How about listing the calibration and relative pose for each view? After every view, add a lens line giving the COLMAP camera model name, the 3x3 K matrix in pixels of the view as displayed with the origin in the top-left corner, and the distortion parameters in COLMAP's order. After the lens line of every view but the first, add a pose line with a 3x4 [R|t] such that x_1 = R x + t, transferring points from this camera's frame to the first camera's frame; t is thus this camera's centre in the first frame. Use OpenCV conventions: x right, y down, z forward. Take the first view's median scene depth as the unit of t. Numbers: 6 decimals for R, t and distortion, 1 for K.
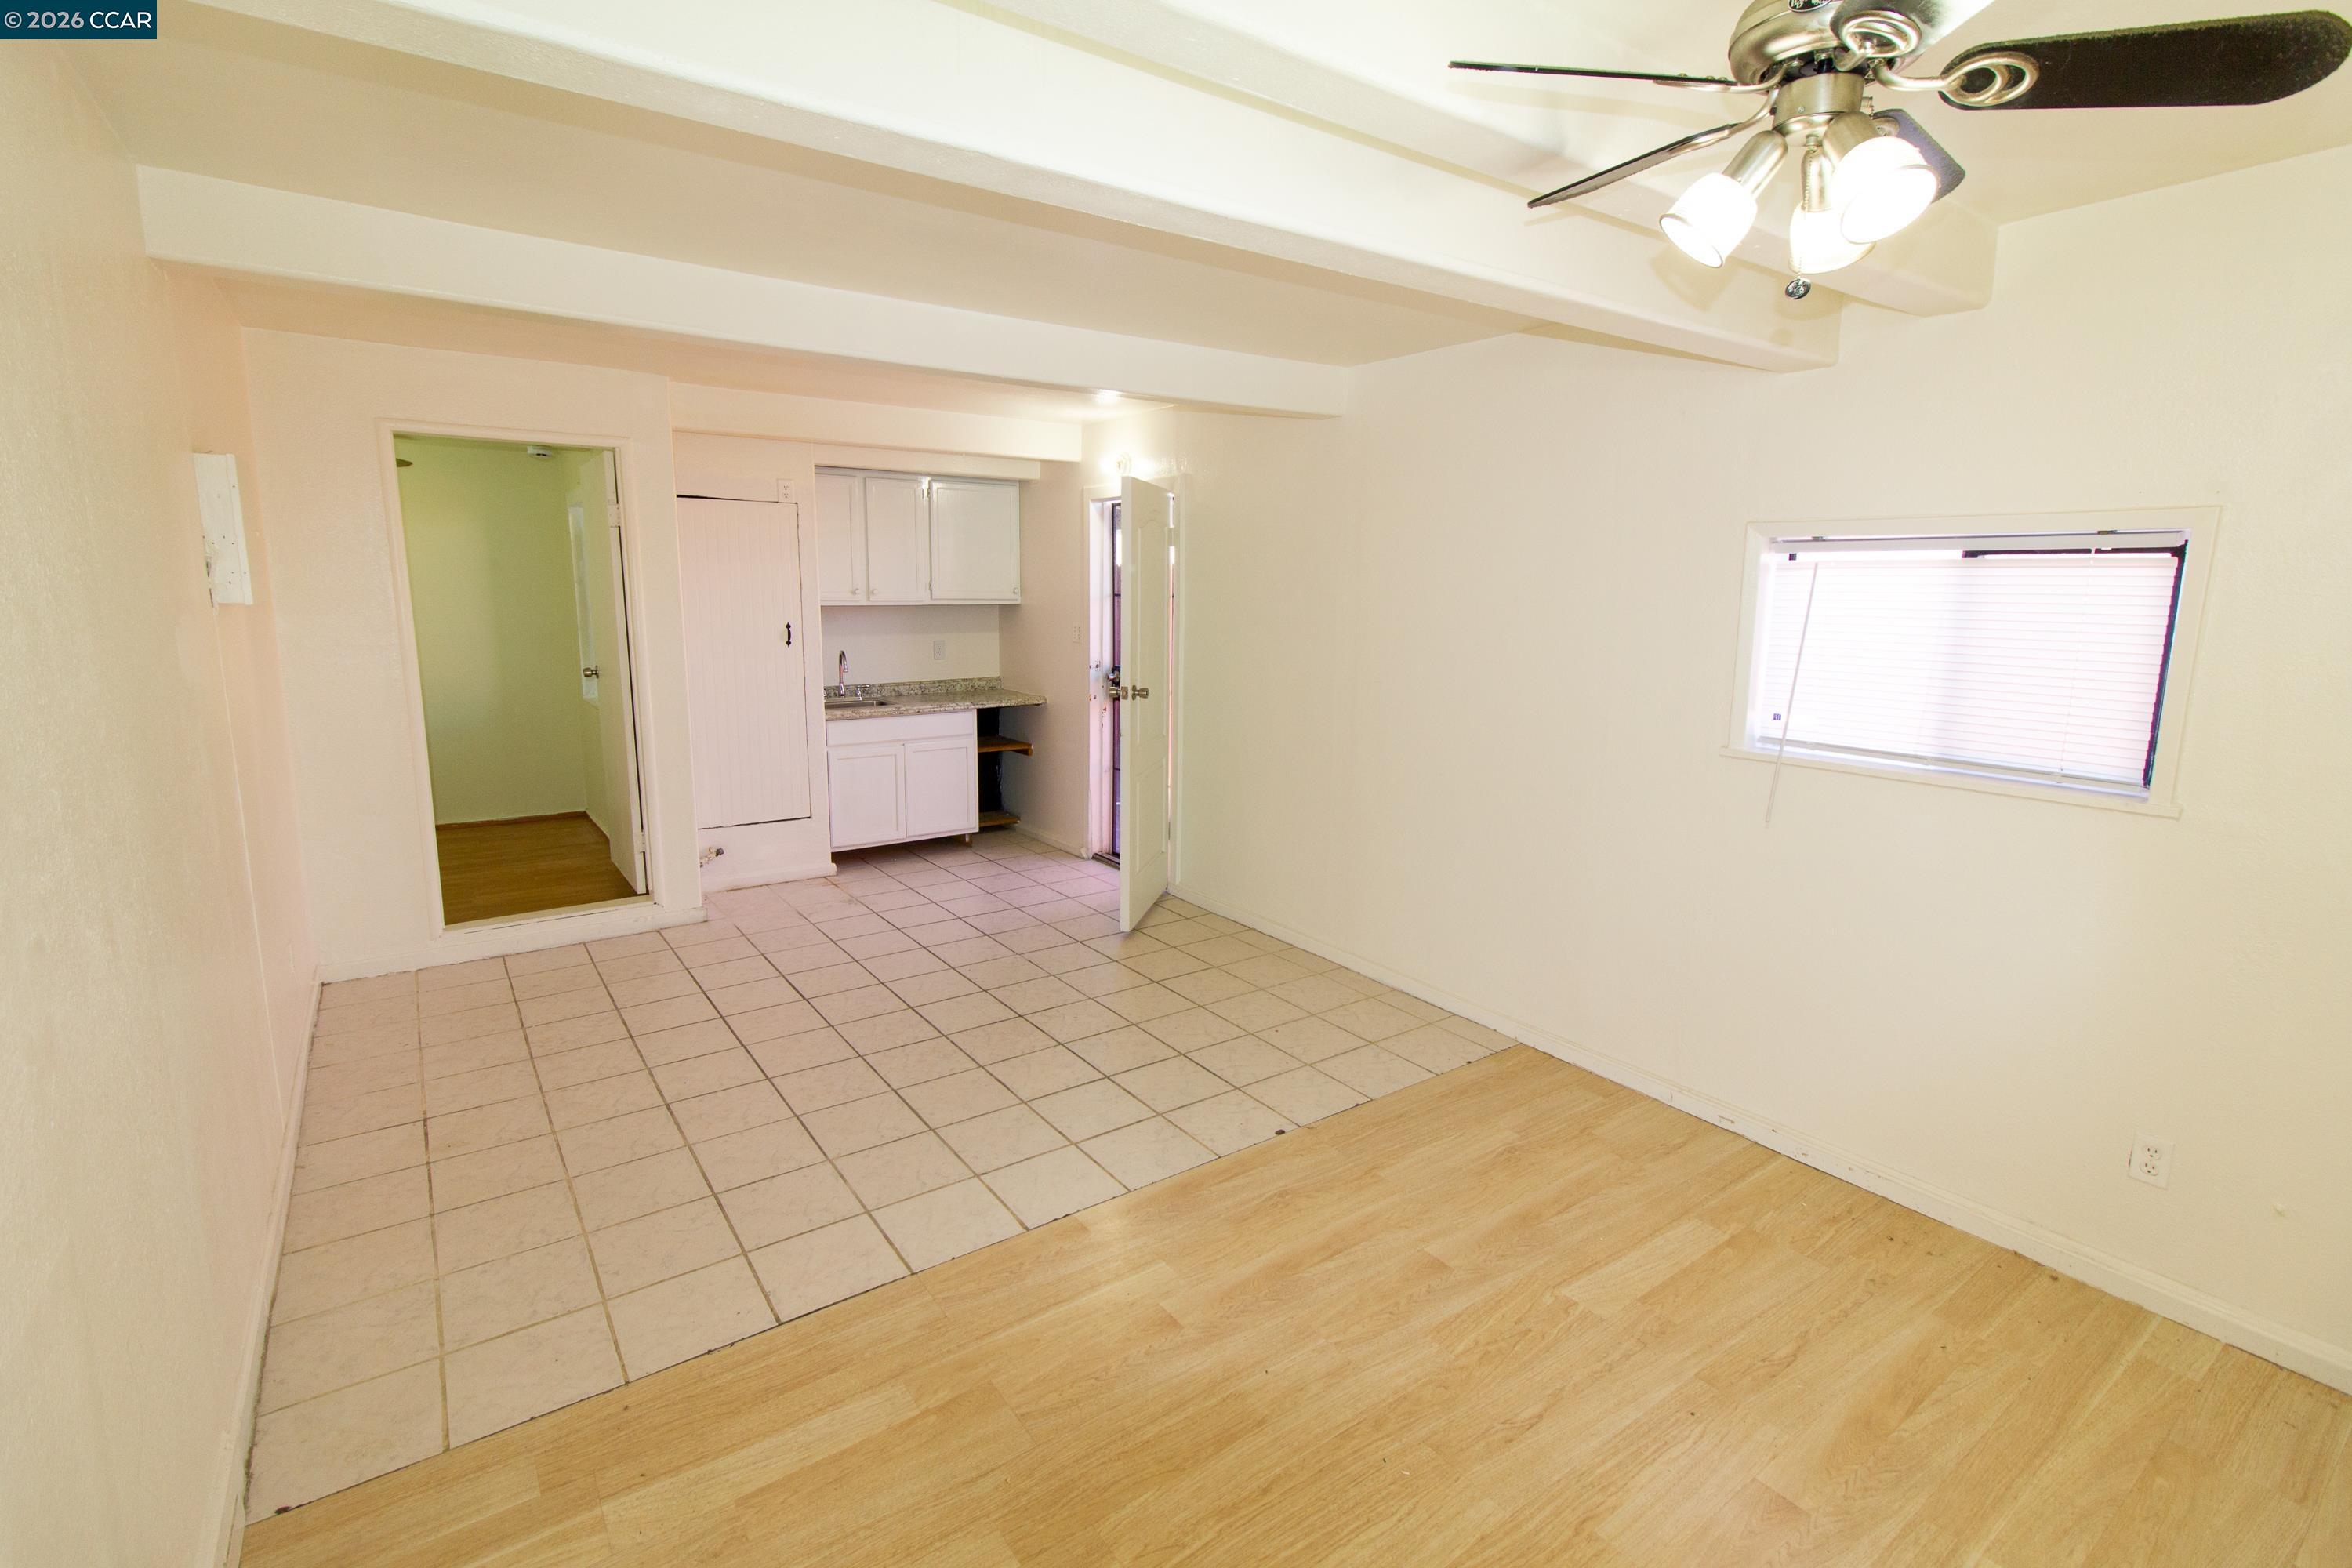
lens RADIAL K [[1087.2, 0, 1182.8], [0, 1087.2, 761.2], [0, 0, 1]] dist [-0.000295, 0.000249]
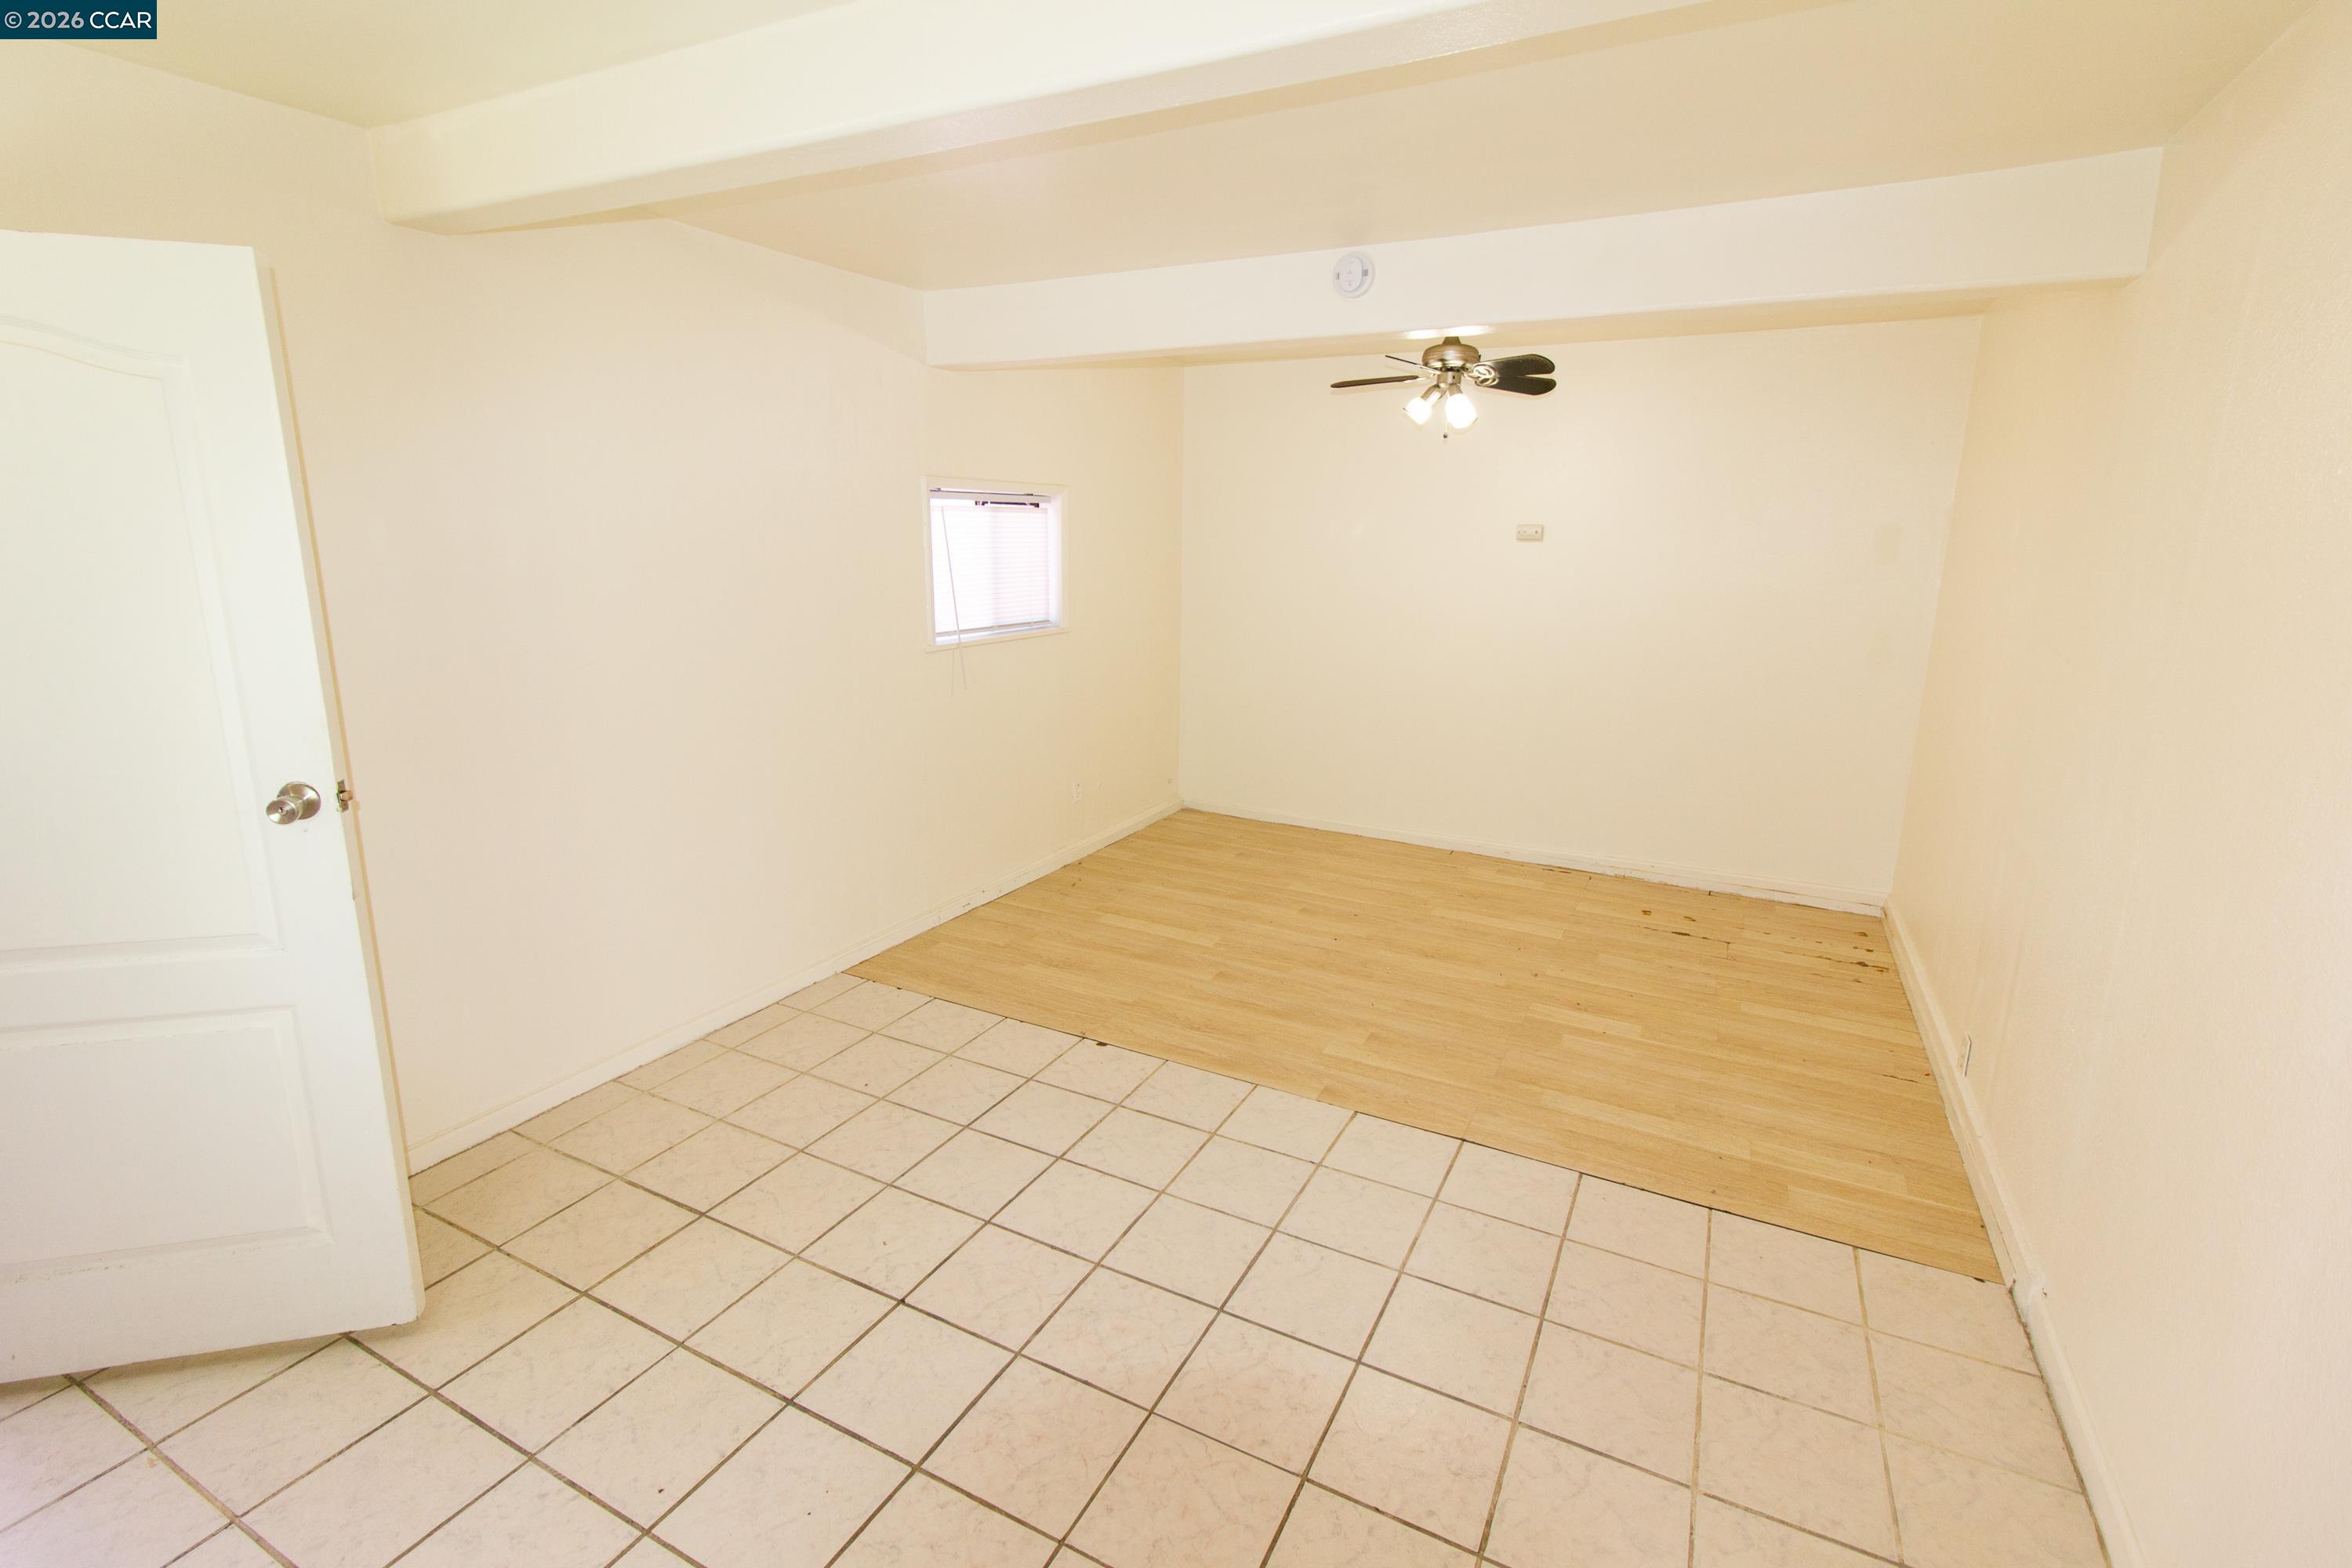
lens RADIAL K [[1087.2, 0, 1182.8], [0, 1087.2, 761.2], [0, 0, 1]] dist [-0.000295, 0.000249]
pose [[-0.456433, -0.207393, 0.865250, -0.982177], [0.127928, 0.947055, 0.294486, -0.273812], [-0.880513, 0.245103, -0.405736, 1.561739]]
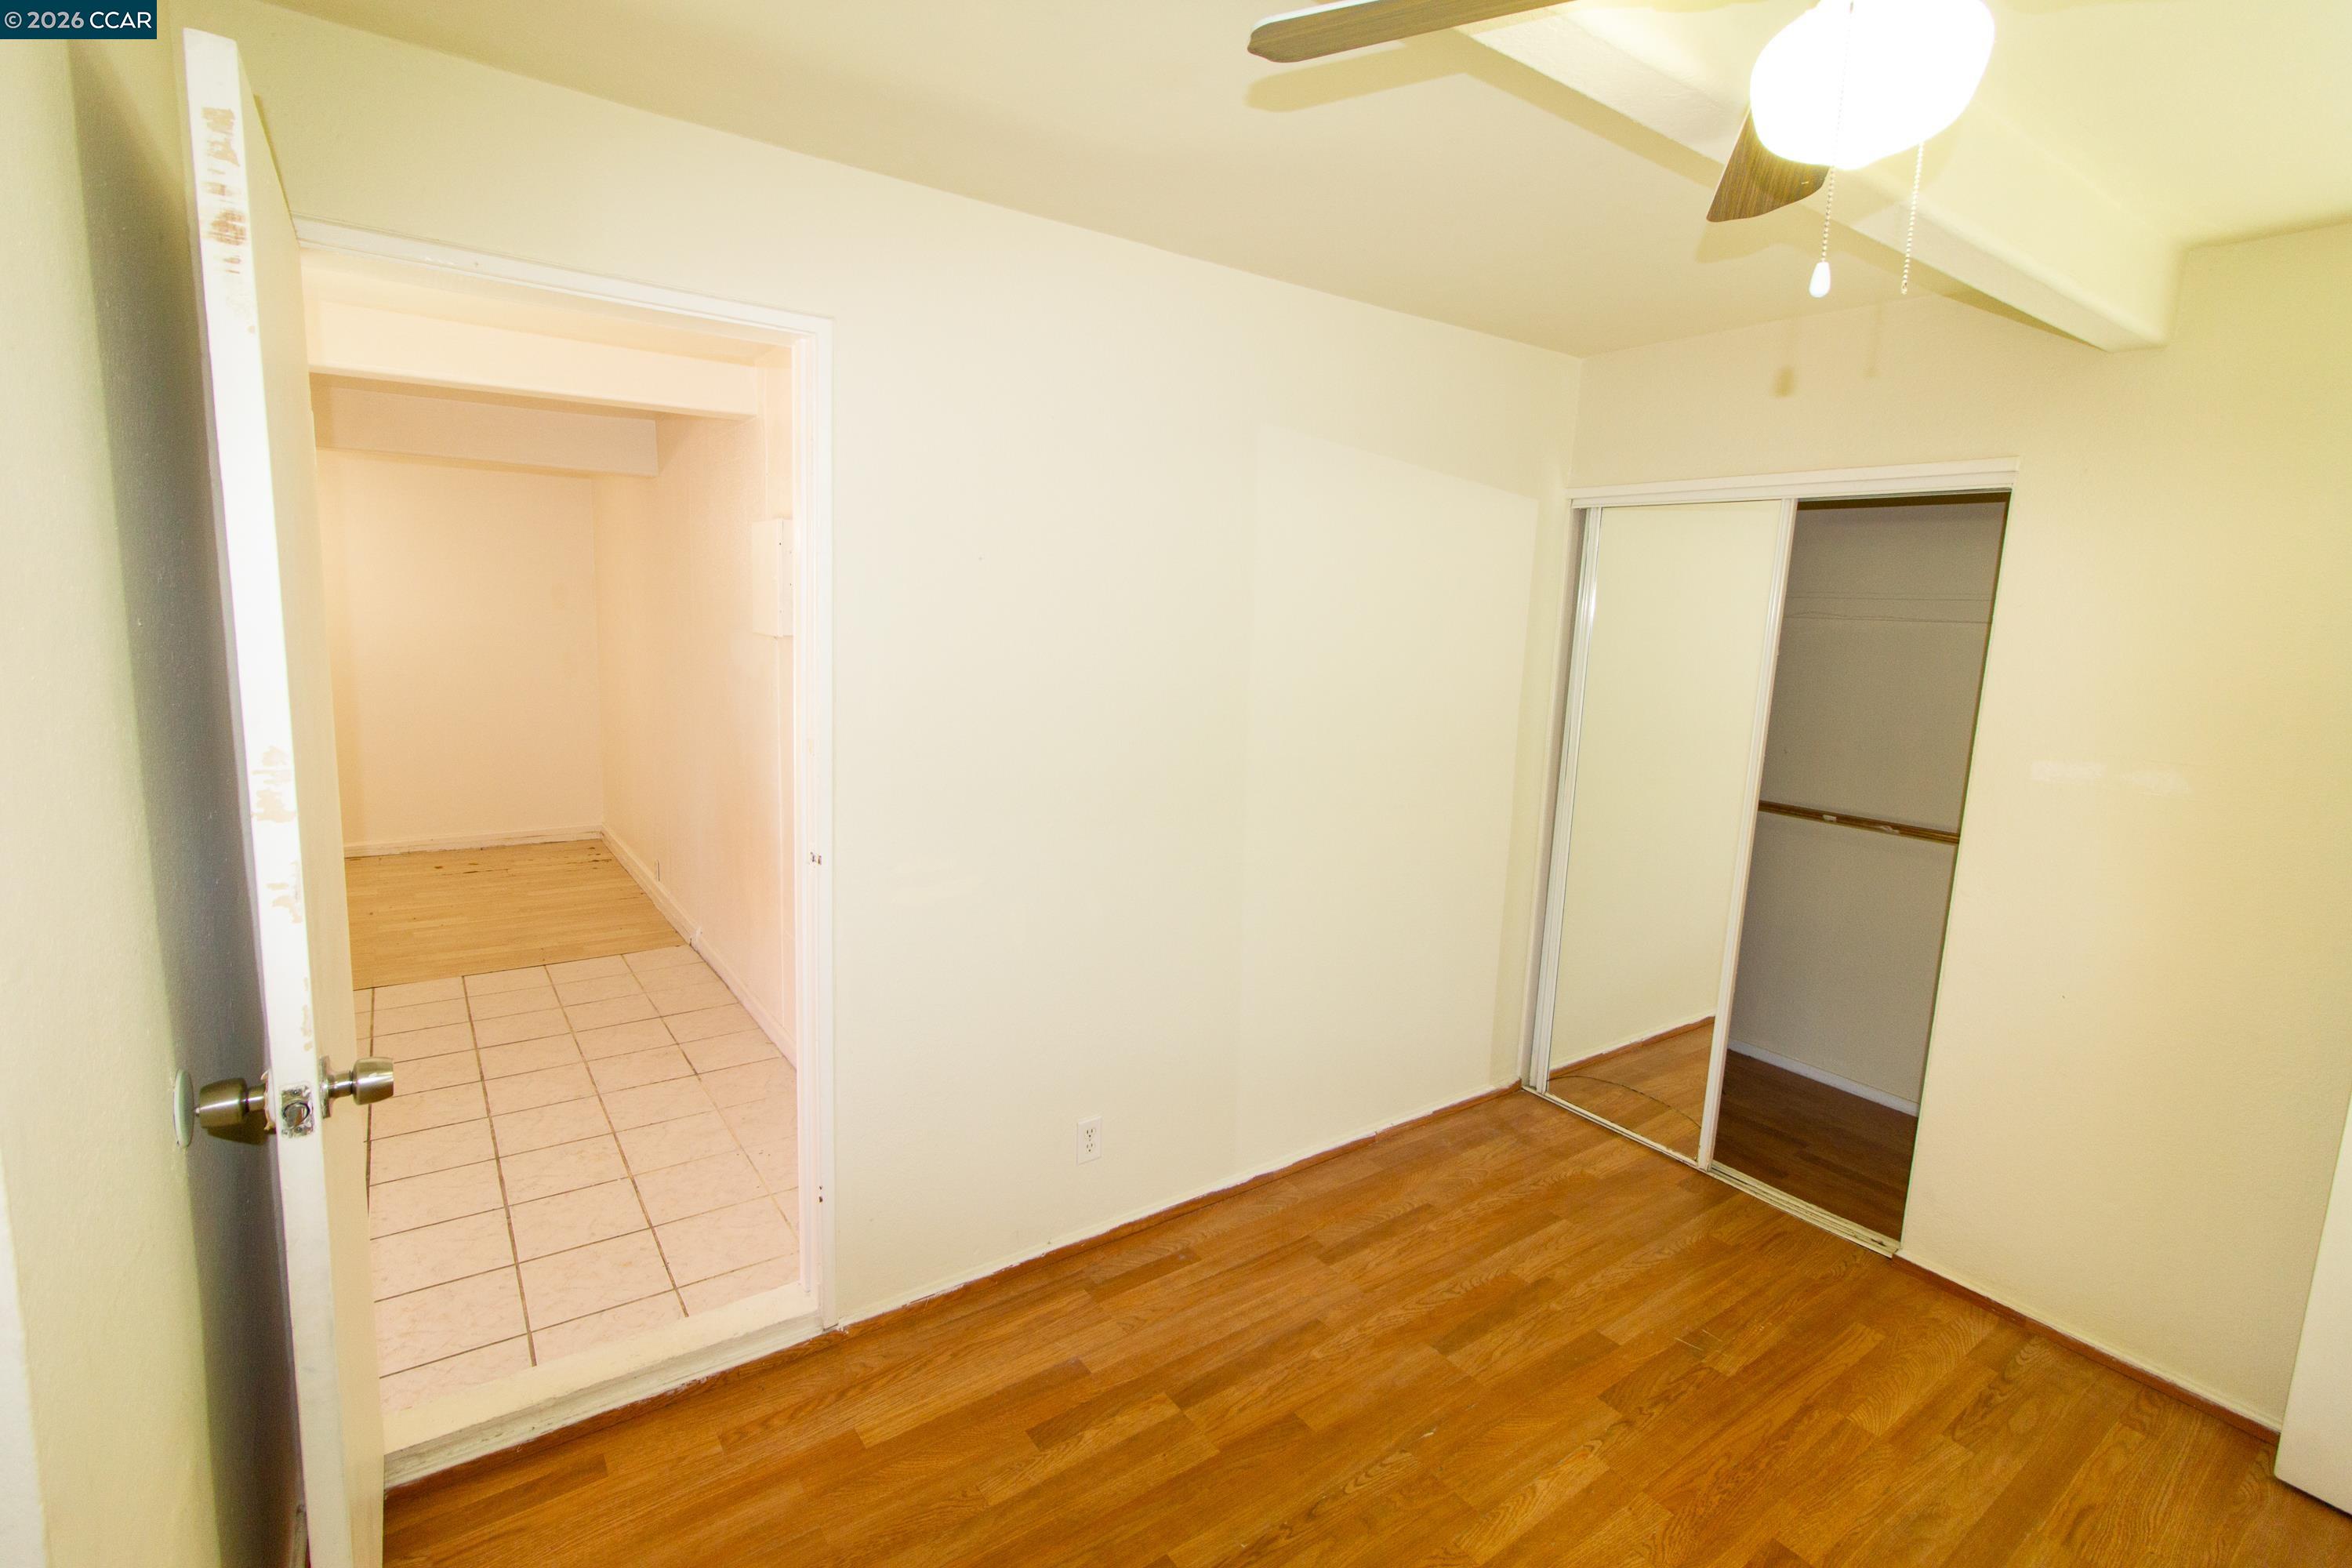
lens RADIAL K [[1087.2, 0, 1182.8], [0, 1087.2, 761.2], [0, 0, 1]] dist [-0.000295, 0.000249]
pose [[-0.998986, -0.044374, -0.007562, -1.454420], [-0.044551, 0.950625, 0.307129, -0.450387], [-0.006440, 0.307155, -0.951638, 2.437595]]
